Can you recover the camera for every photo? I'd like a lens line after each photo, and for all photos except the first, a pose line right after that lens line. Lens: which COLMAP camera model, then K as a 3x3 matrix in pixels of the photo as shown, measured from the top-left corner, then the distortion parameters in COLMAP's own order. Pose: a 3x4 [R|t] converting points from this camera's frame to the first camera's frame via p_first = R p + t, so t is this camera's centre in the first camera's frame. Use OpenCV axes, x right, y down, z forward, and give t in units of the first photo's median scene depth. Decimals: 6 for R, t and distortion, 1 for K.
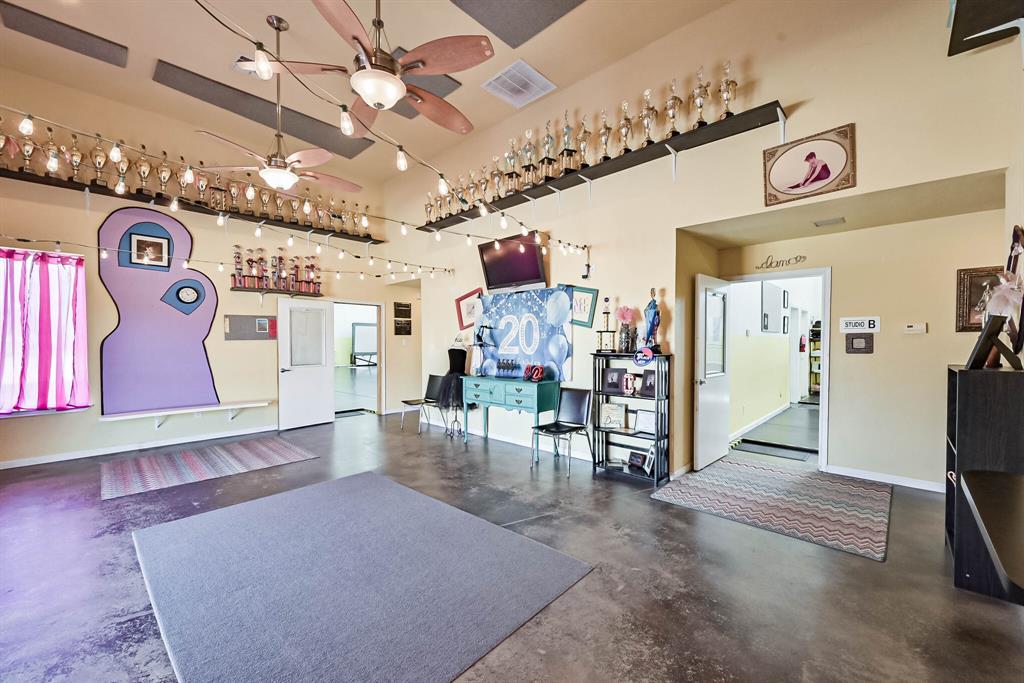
lens RADIAL K [[407.8, 0, 524.4], [0, 407.8, 347.8], [0, 0, 1]] dist [0.000268, 0.000035]
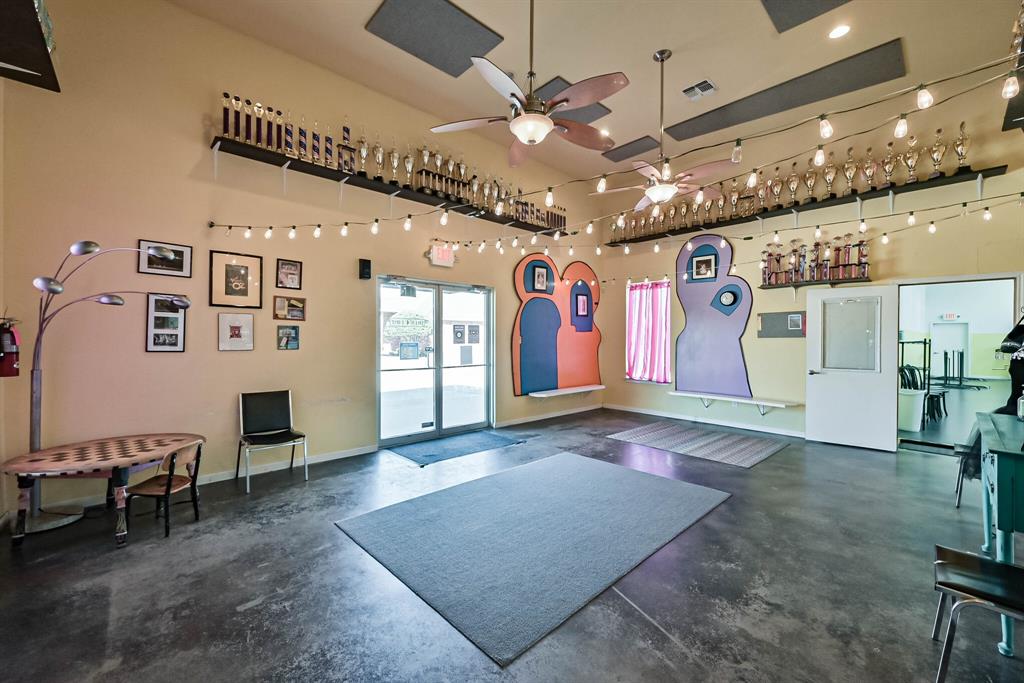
lens RADIAL K [[409.0, 0, 503.7], [0, 409.0, 337.9], [0, 0, 1]] dist [0.000372, -0.000027]
pose [[-0.092504, 0.002202, -0.995710, 0.415070], [-0.021203, 0.999766, 0.004181, -0.010120], [0.995487, 0.021499, -0.092436, 0.508481]]
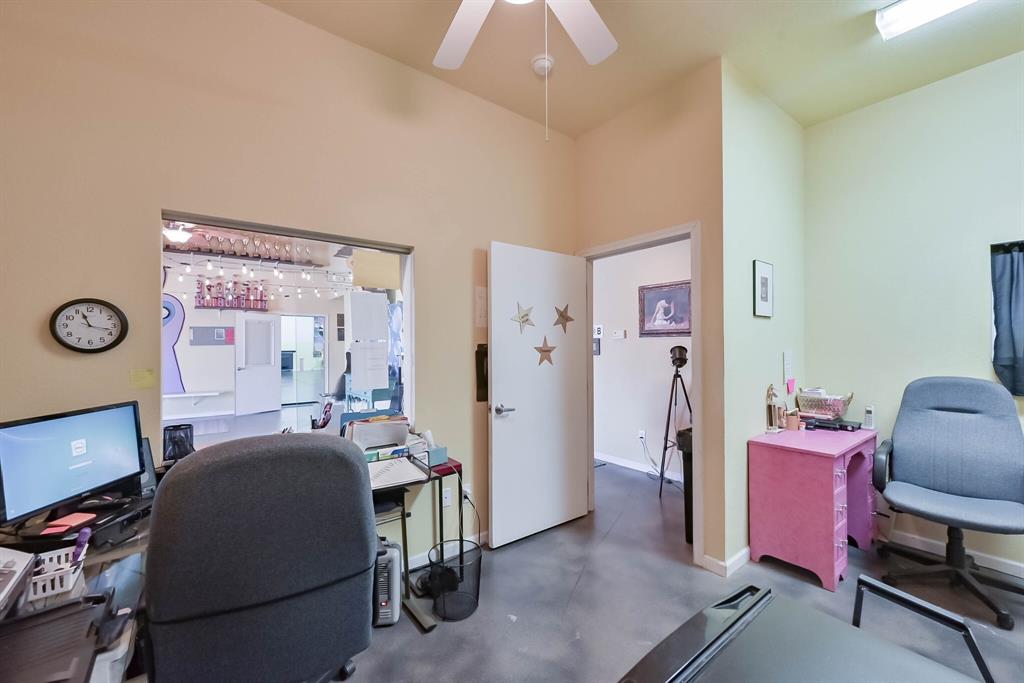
lens RADIAL K [[410.7, 0, 510.7], [0, 410.7, 344.4], [0, 0, 1]] dist [-0.000250, 0.000022]
pose [[0.986957, -0.003129, -0.160954, 0.596512], [0.000191, 0.999833, -0.018263, 0.003075], [0.160984, 0.017994, 0.986793, -0.188181]]
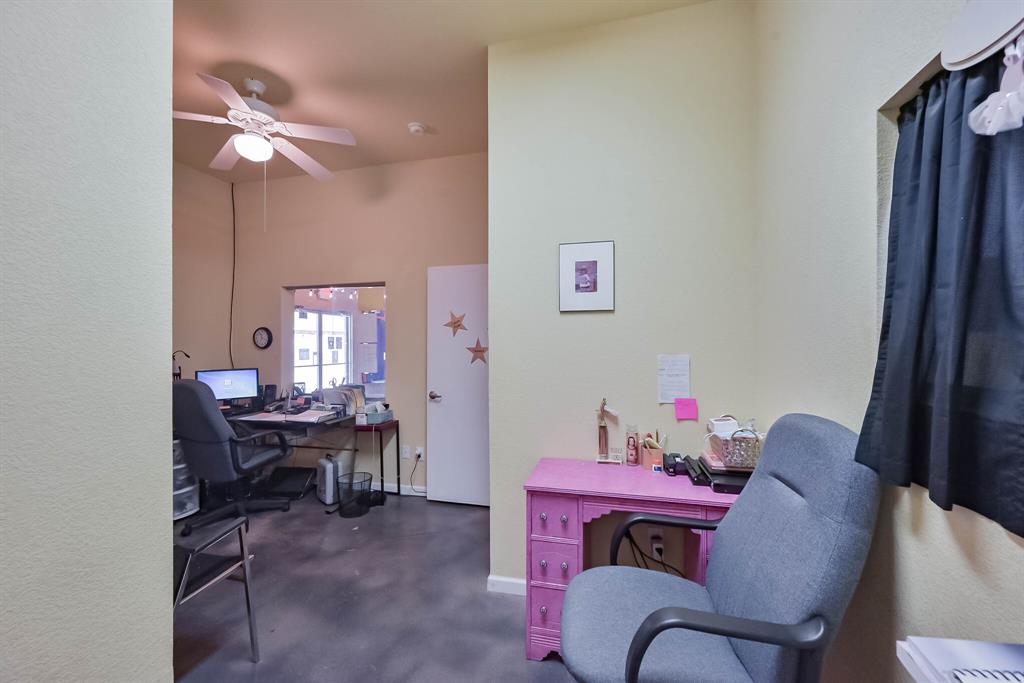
lens RADIAL K [[412.8, 0, 518.5], [0, 412.8, 340.6], [0, 0, 1]] dist [-0.006720, -0.000095]
pose [[0.475869, -0.007714, -0.879482, 1.205183], [-0.013087, 0.999789, -0.015850, -0.005995], [0.879419, 0.019052, 0.475667, 0.146032]]
